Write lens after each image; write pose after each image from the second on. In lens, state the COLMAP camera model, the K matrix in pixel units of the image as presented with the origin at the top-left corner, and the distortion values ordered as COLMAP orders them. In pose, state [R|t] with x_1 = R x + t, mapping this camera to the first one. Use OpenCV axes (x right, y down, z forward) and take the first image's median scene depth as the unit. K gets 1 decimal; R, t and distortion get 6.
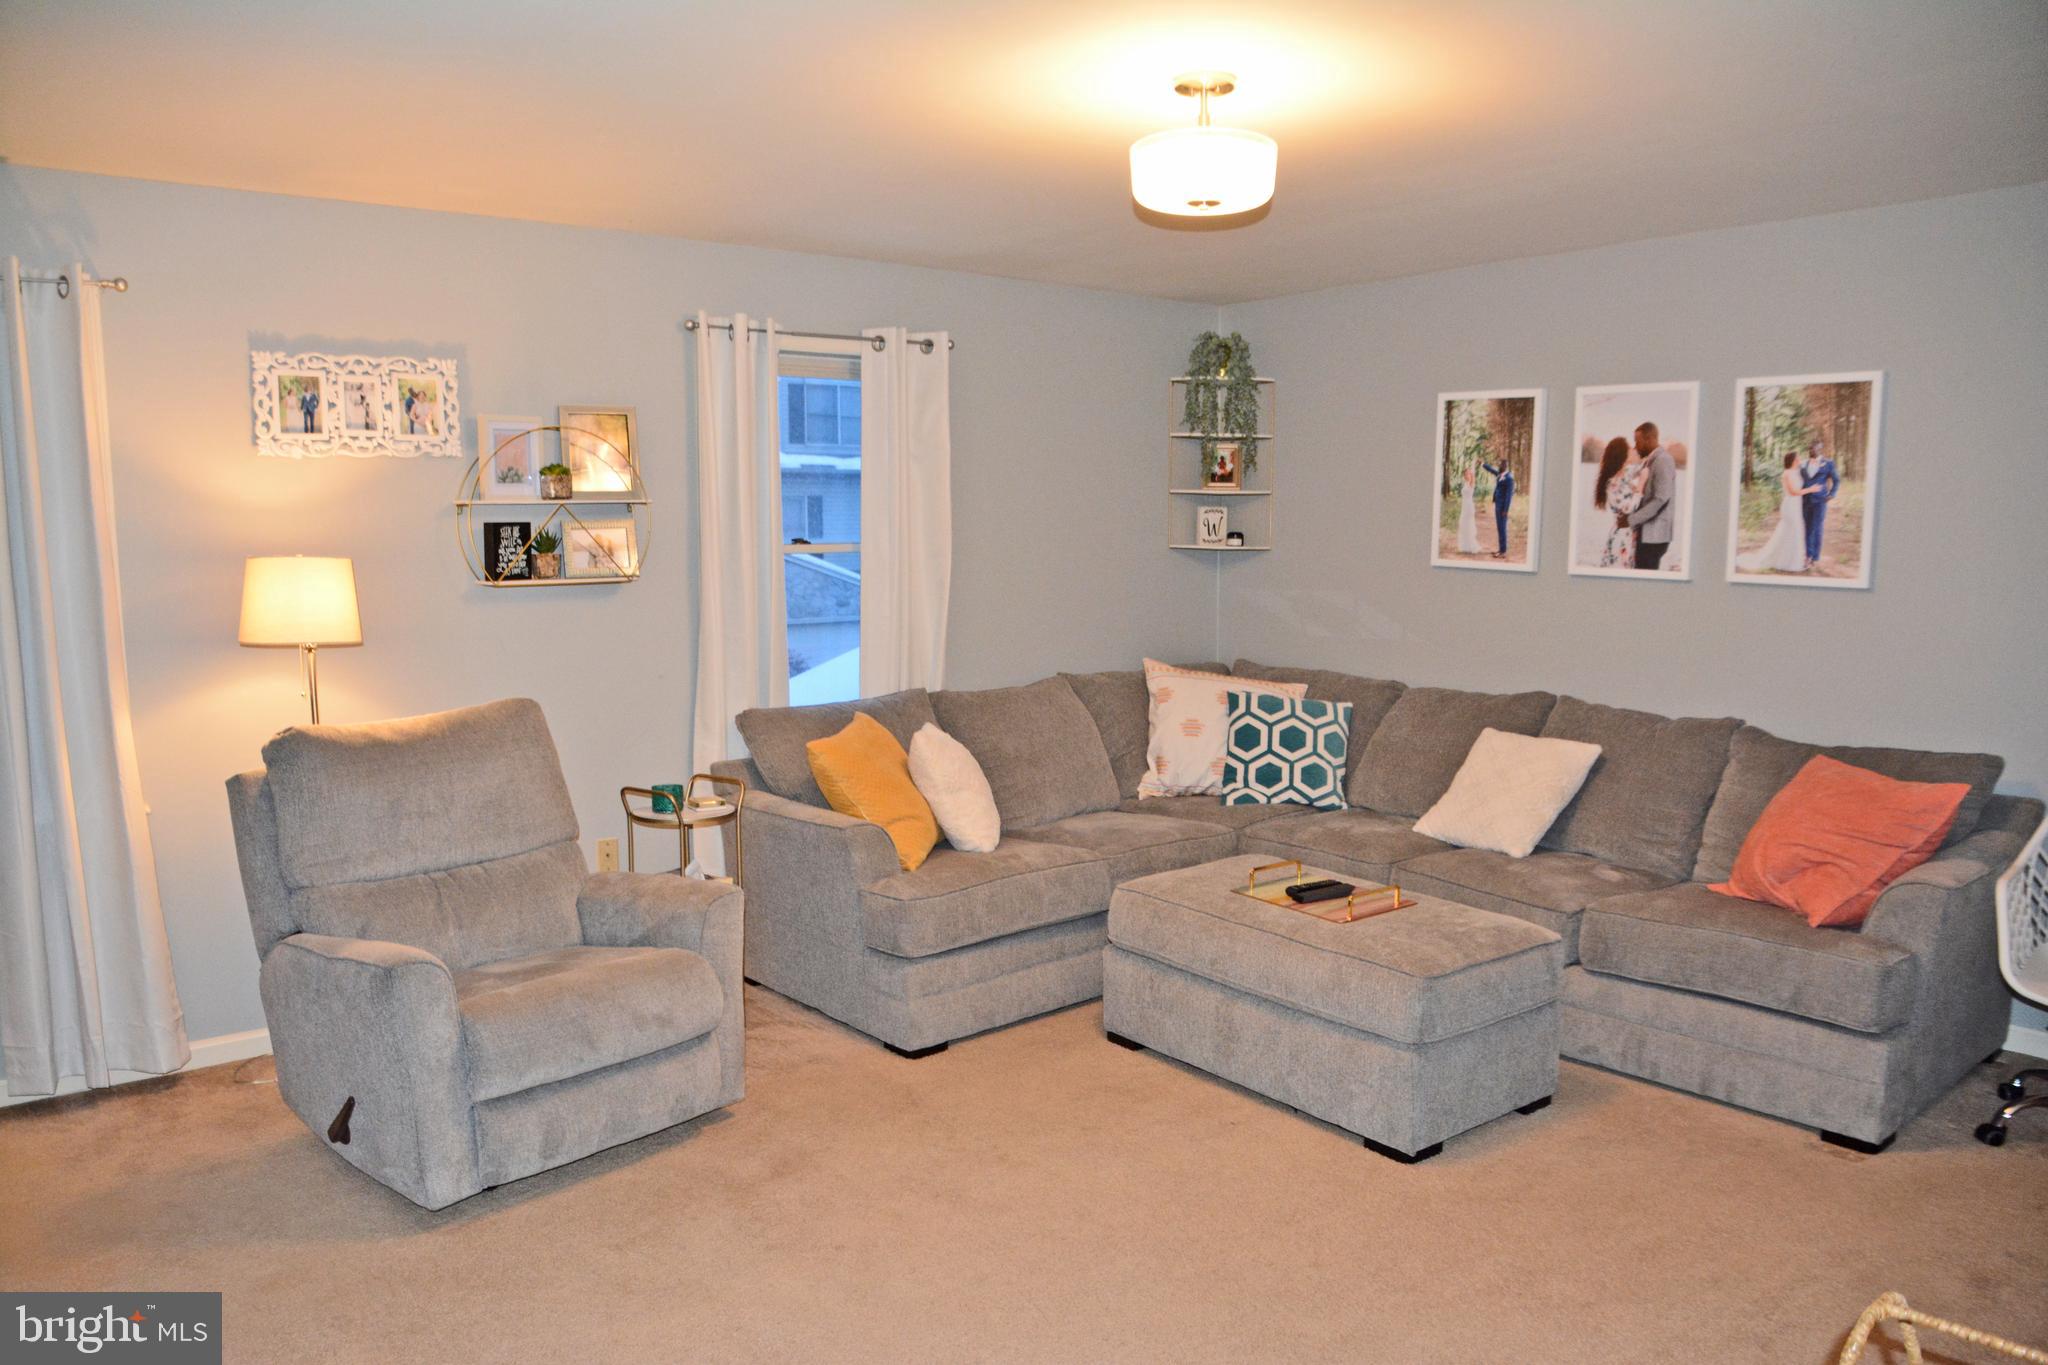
lens RADIAL K [[1443.0, 0, 1018.5], [0, 1443.0, 708.8], [0, 0, 1]] dist [-0.127272, 0.076017]
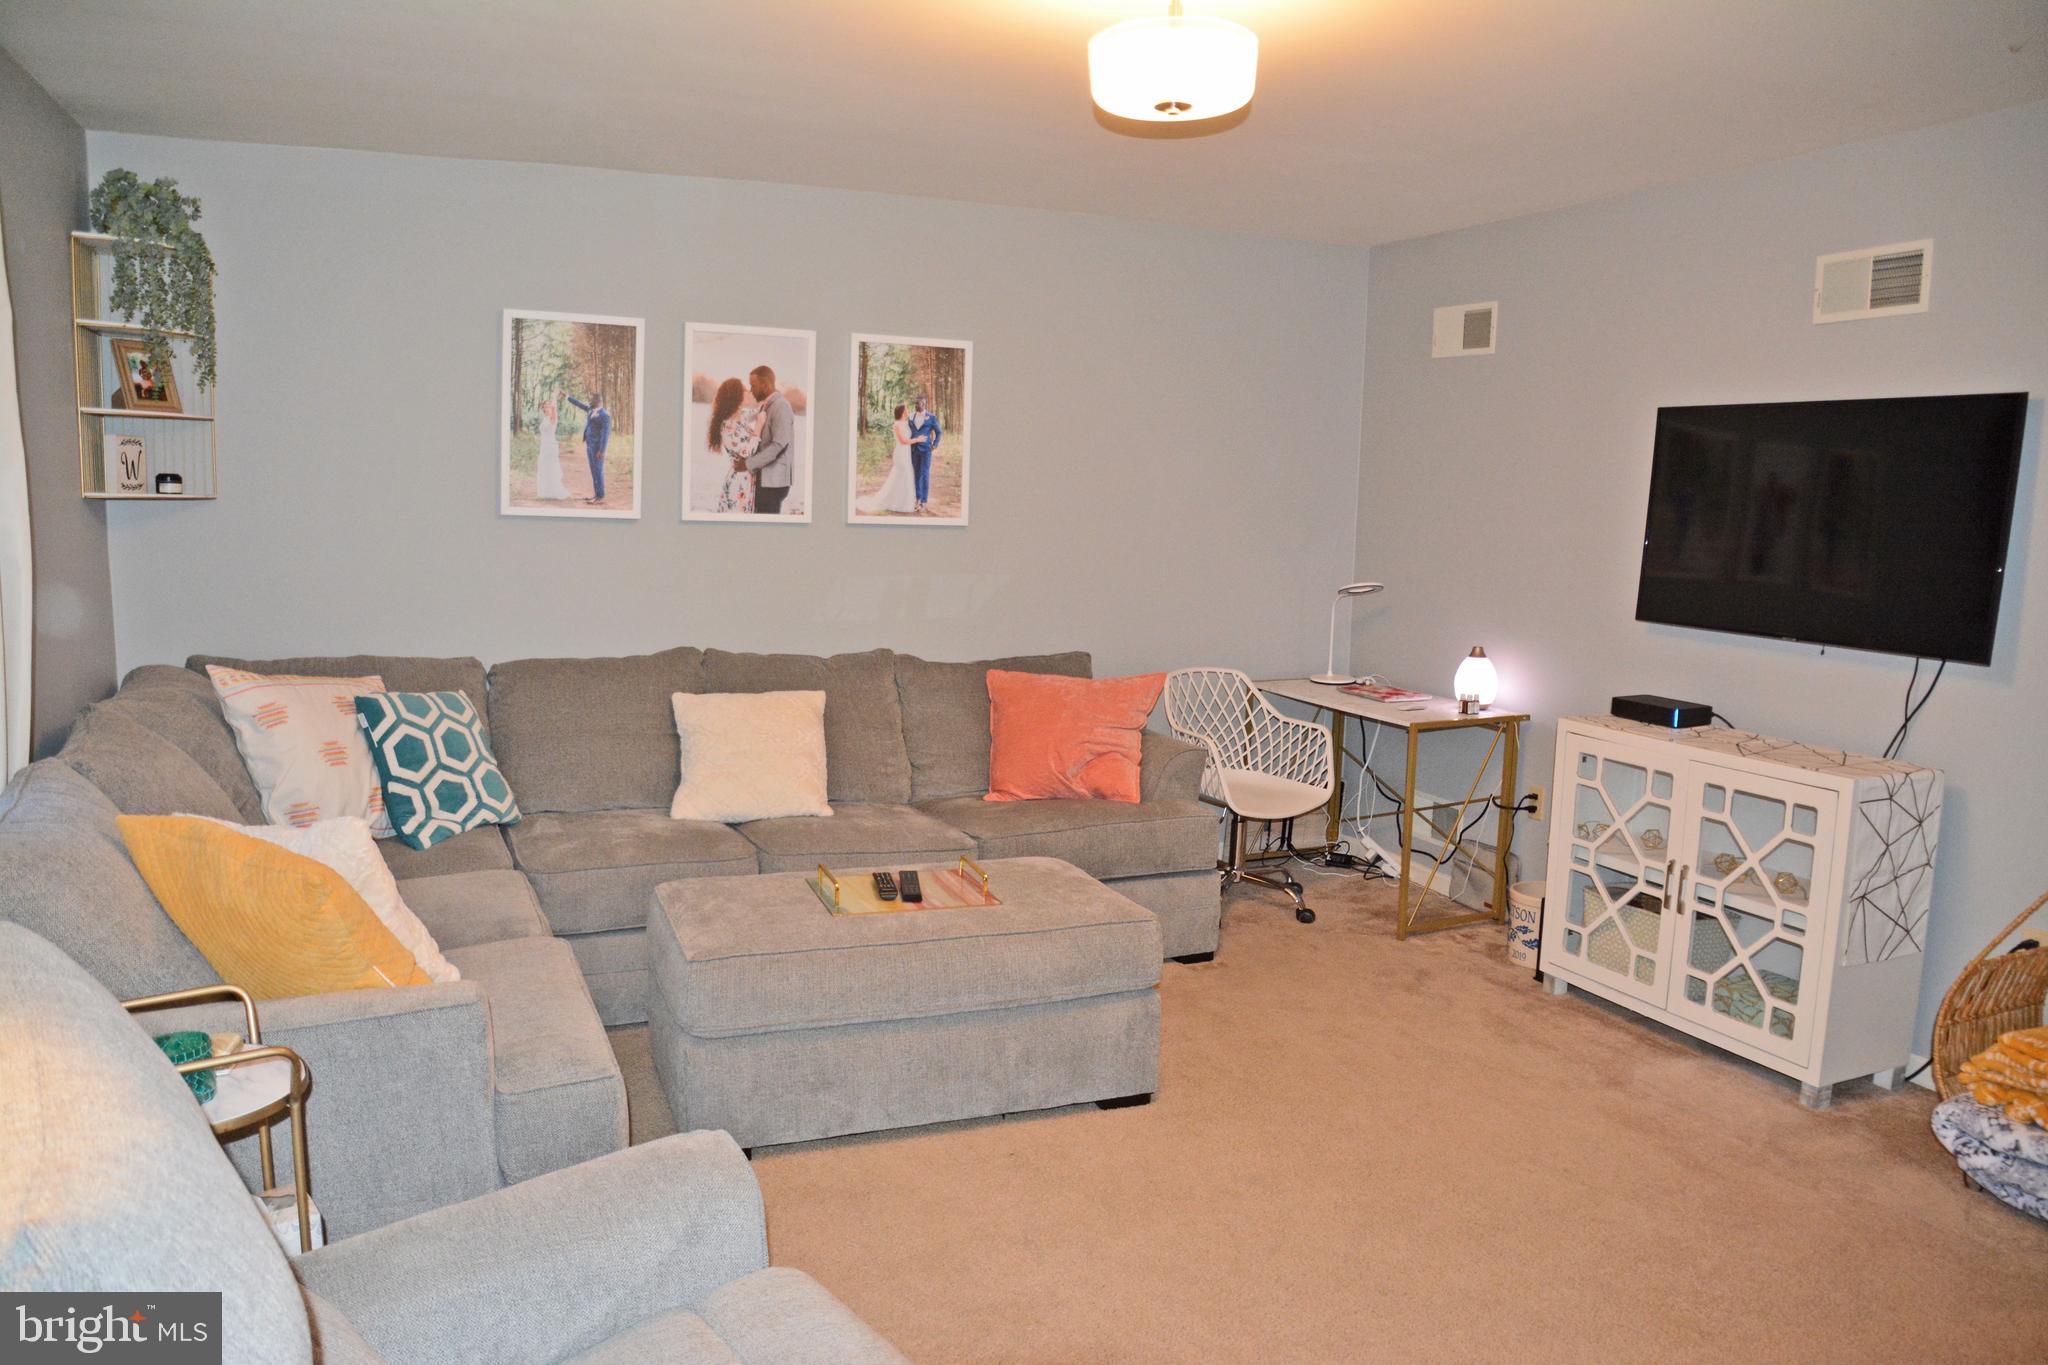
lens RADIAL K [[1443.0, 0, 1011.5], [0, 1443.0, 687.9], [0, 0, 1]] dist [-0.127272, 0.076017]
pose [[0.280782, -0.123222, 0.951829, -0.527515], [0.100493, 0.990047, 0.098525, -0.064074], [-0.954496, 0.067988, 0.290371, 0.590482]]
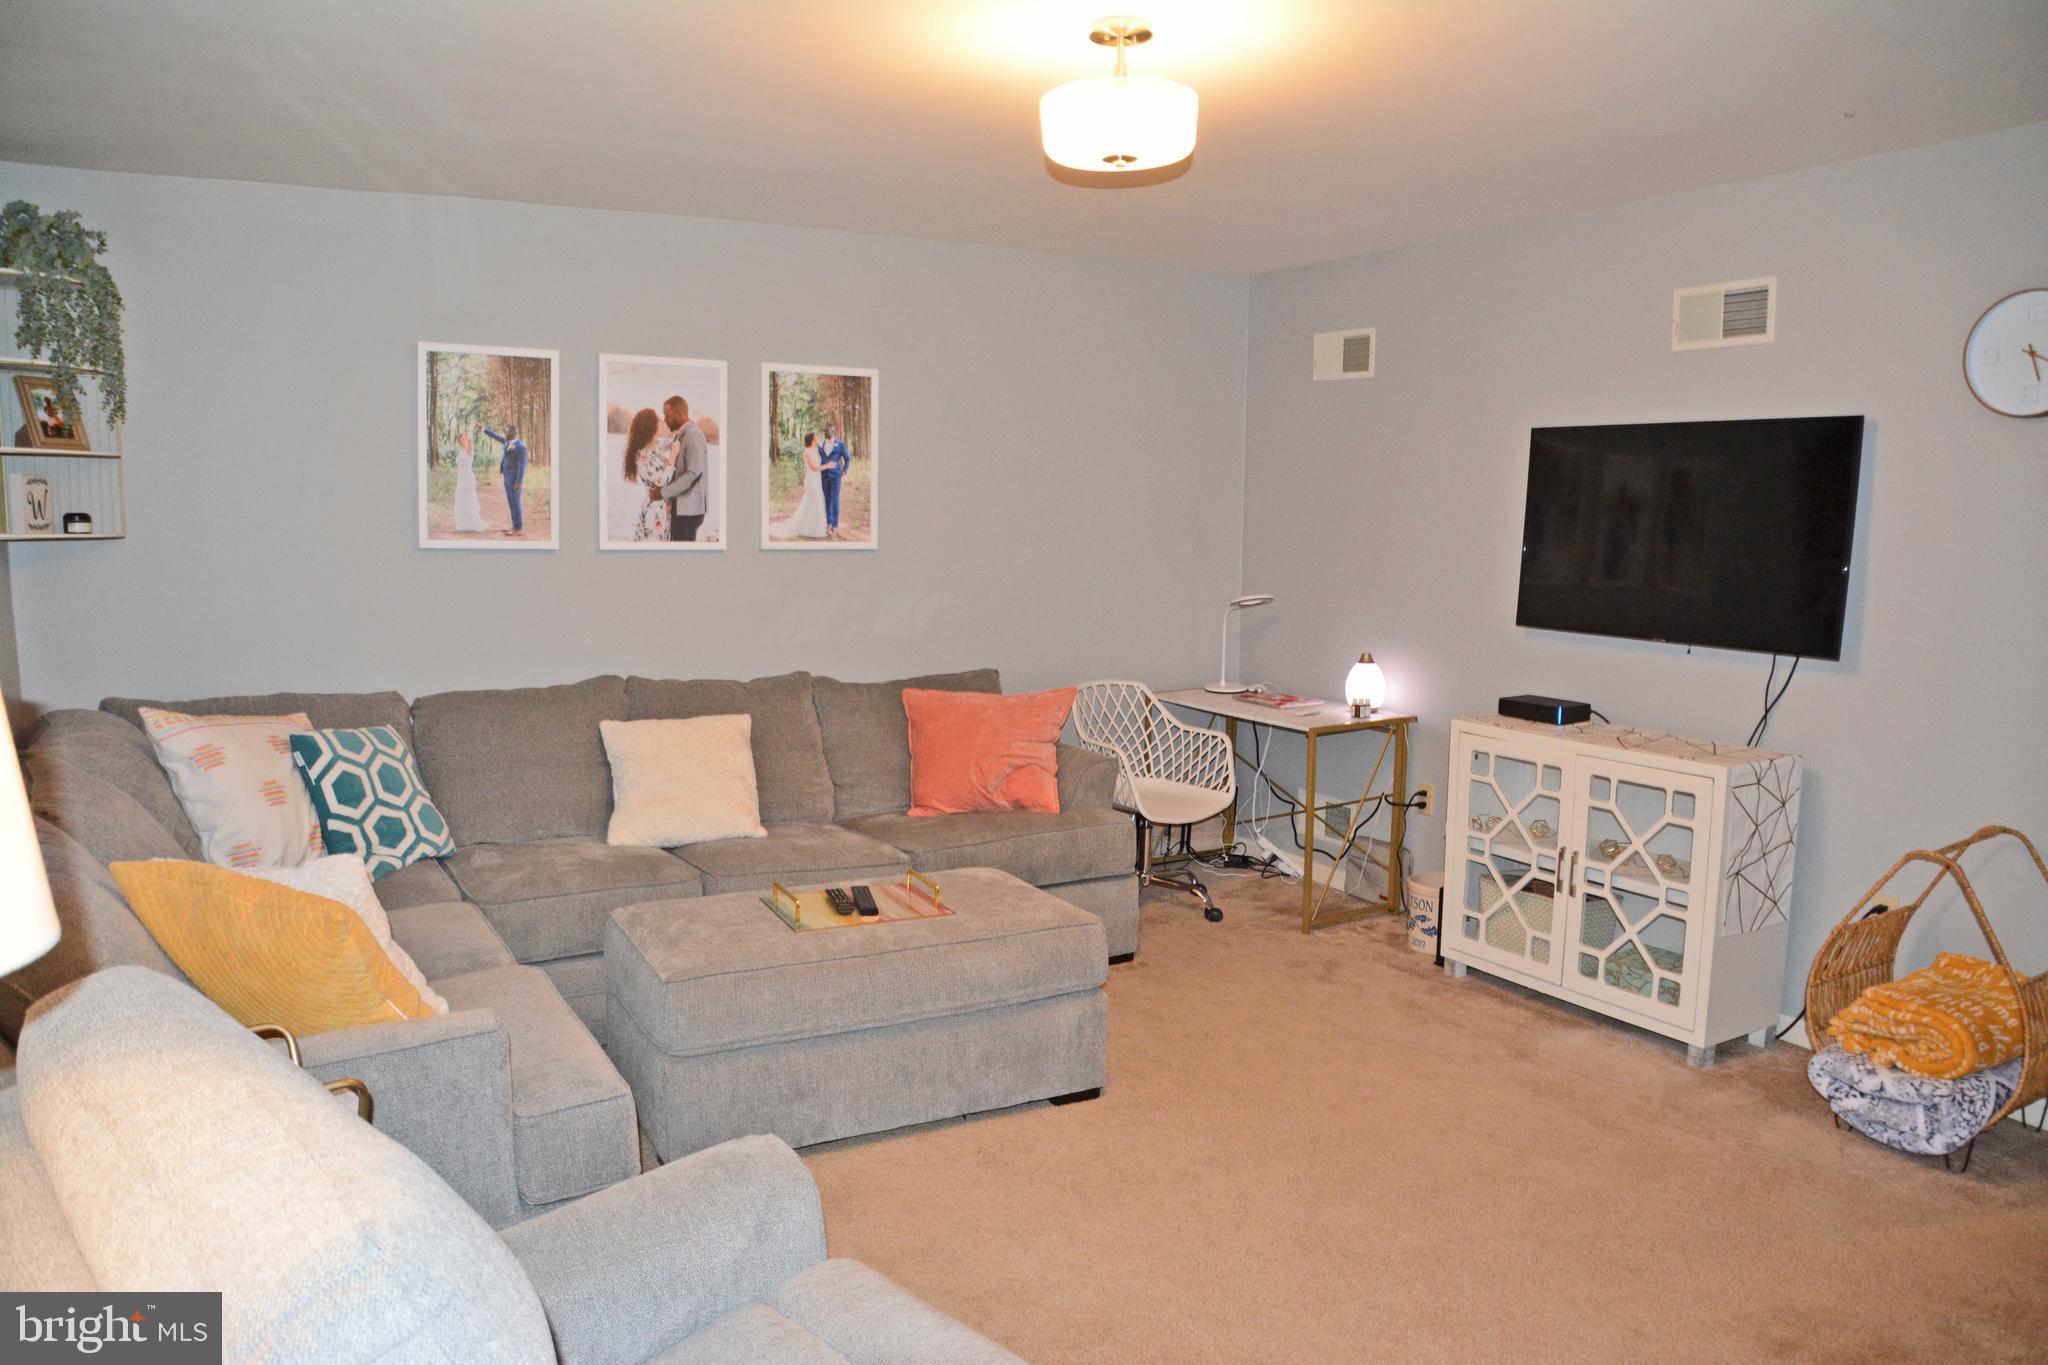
lens RADIAL K [[1443.0, 0, 1010.4], [0, 1443.0, 694.8], [0, 0, 1]] dist [-0.127272, 0.076017]
pose [[0.173257, -0.125599, 0.976835, -0.574897], [0.118535, 0.987285, 0.105919, -0.076702], [-0.977718, 0.097438, 0.185941, 0.635149]]
